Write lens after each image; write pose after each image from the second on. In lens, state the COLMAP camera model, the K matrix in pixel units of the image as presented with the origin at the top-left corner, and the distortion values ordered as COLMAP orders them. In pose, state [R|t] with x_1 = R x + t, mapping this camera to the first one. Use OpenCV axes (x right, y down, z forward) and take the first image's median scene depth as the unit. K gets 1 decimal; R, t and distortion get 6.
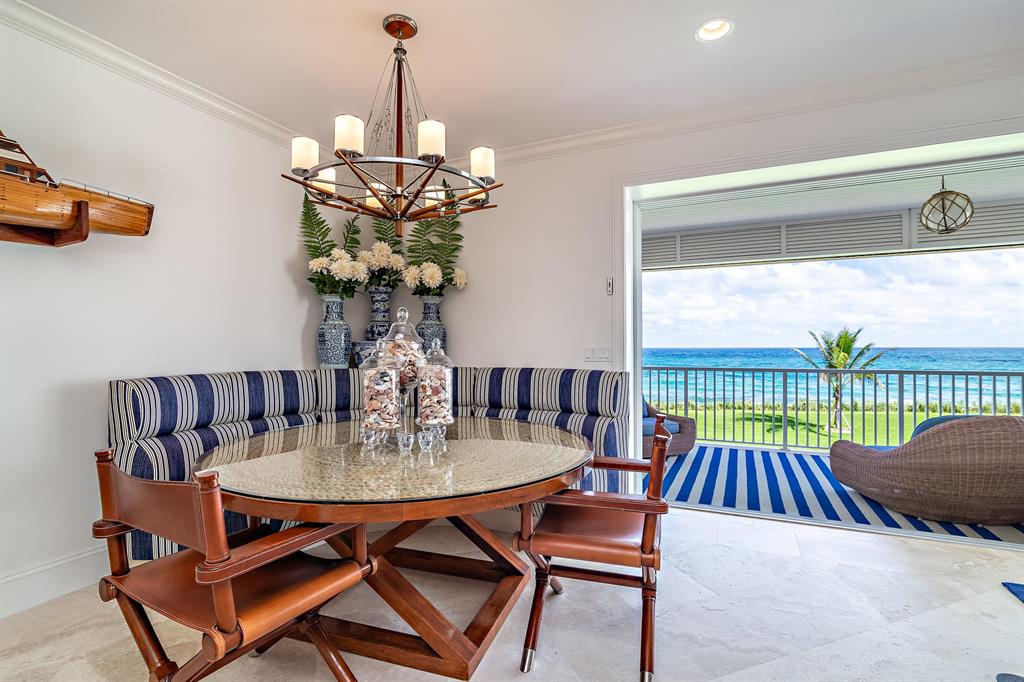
lens RADIAL K [[472.5, 0, 512.0], [0, 472.5, 341.0], [0, 0, 1]] dist [-0.027658, 0.009862]
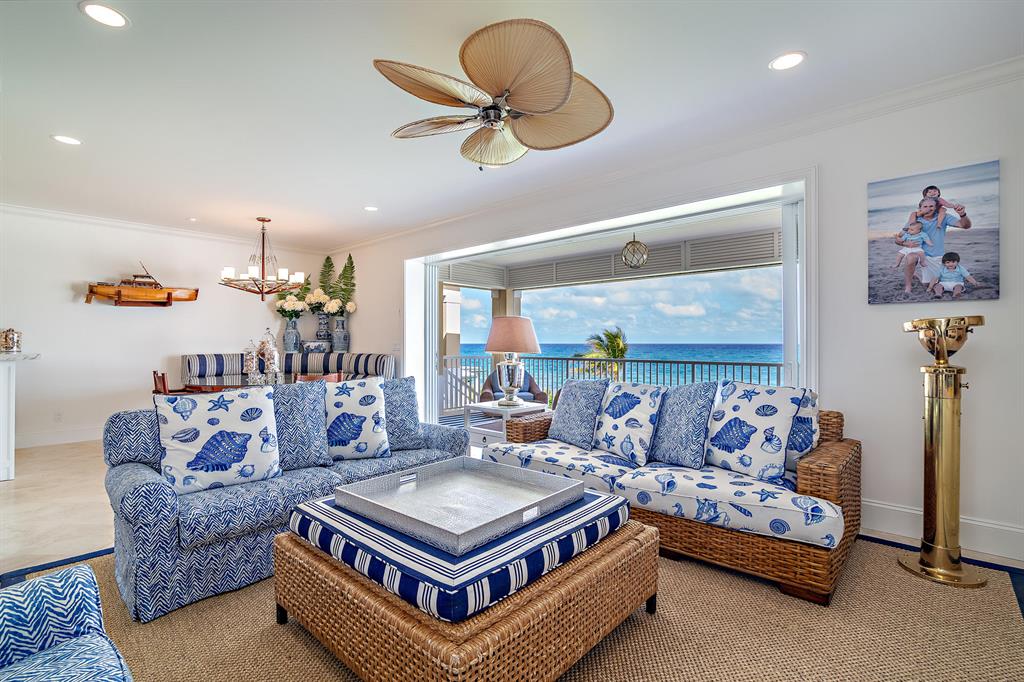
lens RADIAL K [[472.5, 0, 512.0], [0, 472.5, 341.0], [0, 0, 1]] dist [-0.027658, 0.009862]
pose [[0.955886, 0.000404, -0.293738, 1.097837], [0.002661, 0.999946, 0.010036, -0.012449], [0.293726, -0.010375, 0.955833, -0.647199]]
